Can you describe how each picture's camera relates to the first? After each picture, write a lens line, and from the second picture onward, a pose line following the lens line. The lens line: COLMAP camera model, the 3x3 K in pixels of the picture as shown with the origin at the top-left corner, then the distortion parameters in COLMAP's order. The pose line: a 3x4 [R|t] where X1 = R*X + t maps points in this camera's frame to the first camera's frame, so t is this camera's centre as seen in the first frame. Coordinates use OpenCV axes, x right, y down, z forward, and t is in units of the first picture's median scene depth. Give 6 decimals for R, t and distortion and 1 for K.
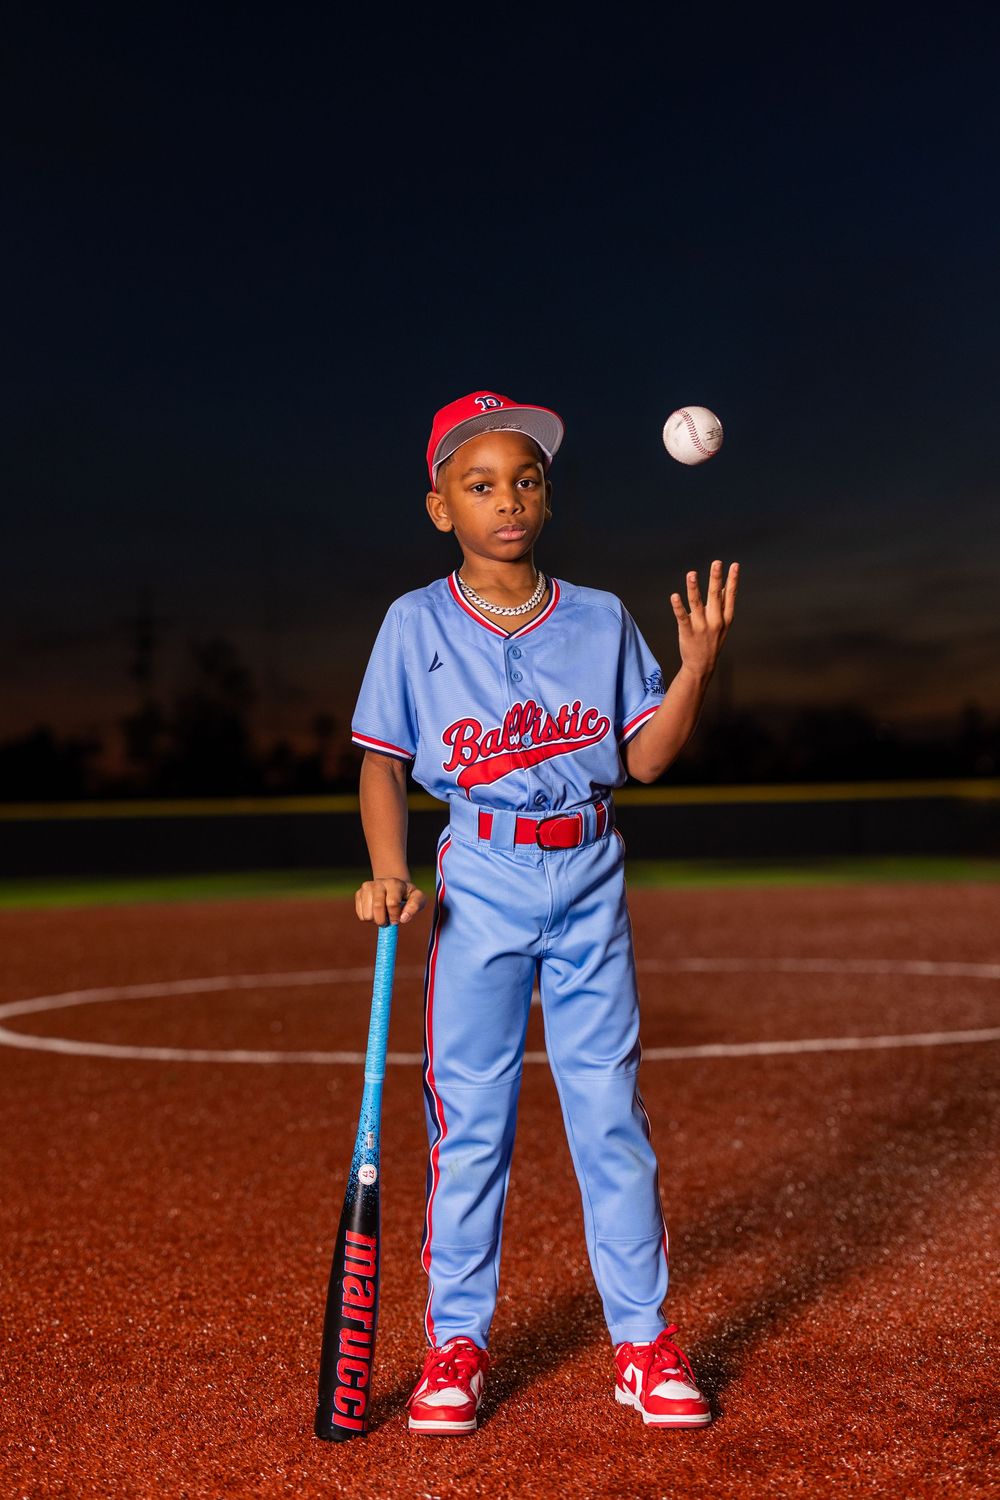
lens RADIAL K [[2694.0, 0, 500.0], [0, 2694.0, 750.0], [0, 0, 1]] dist [-0.004592, -0.097039]
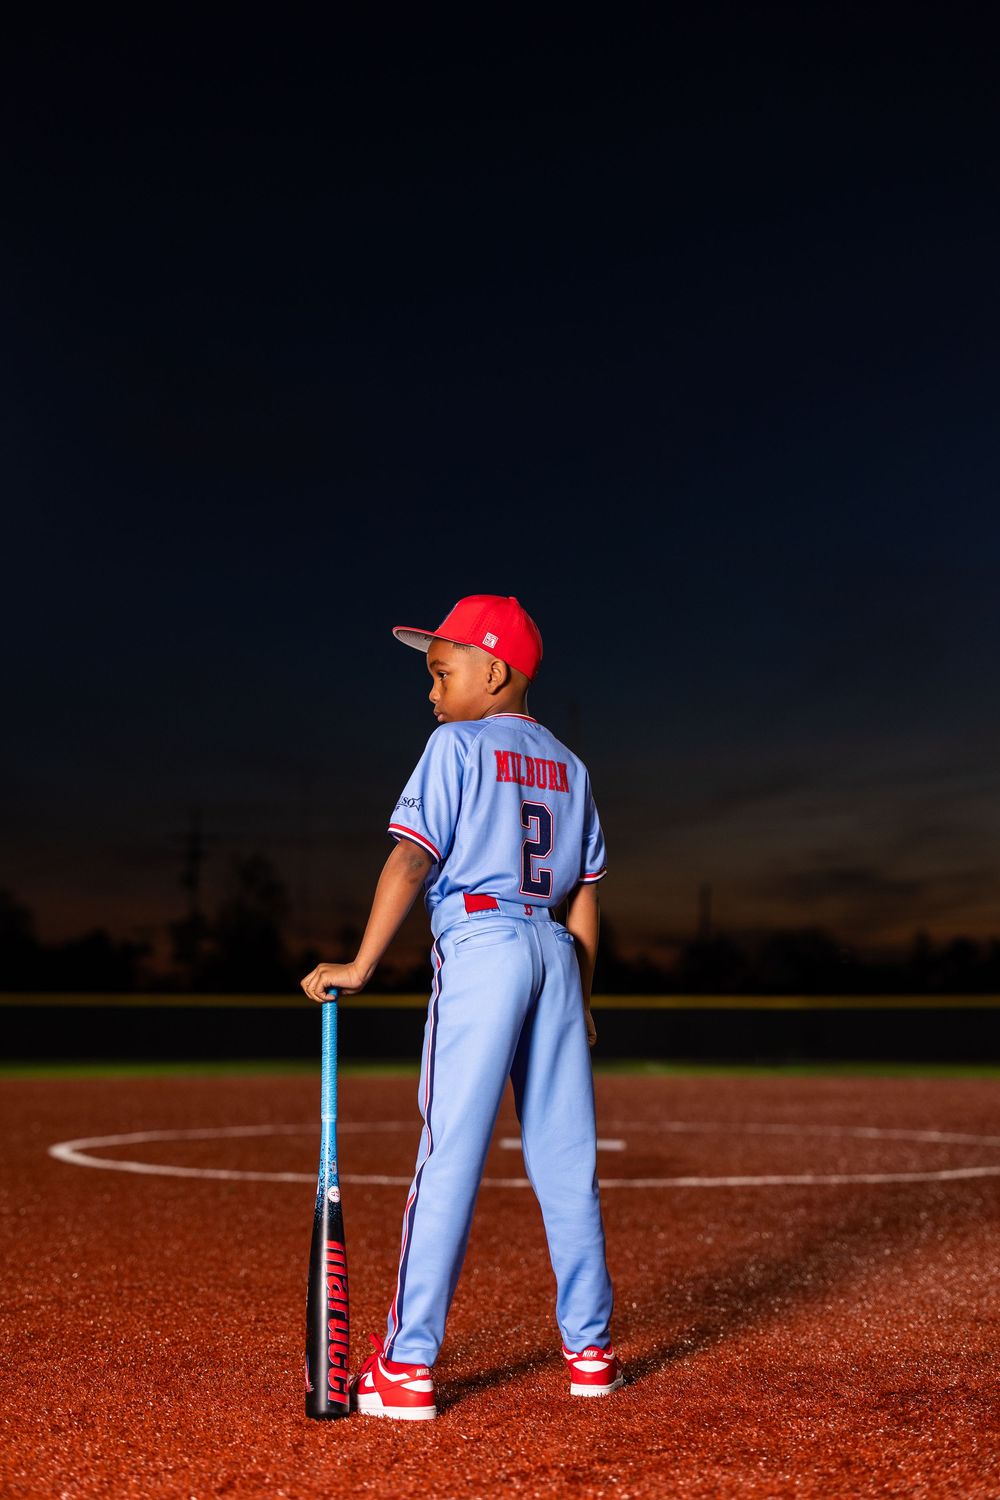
lens RADIAL K [[2694.0, 0, 500.0], [0, 2694.0, 750.0], [0, 0, 1]] dist [-0.004592, -0.097039]
pose [[0.999661, 0.025092, 0.006885, -0.019093], [-0.024124, 0.992956, -0.116002, 0.072165], [-0.009747, 0.115797, 0.993225, -0.220528]]
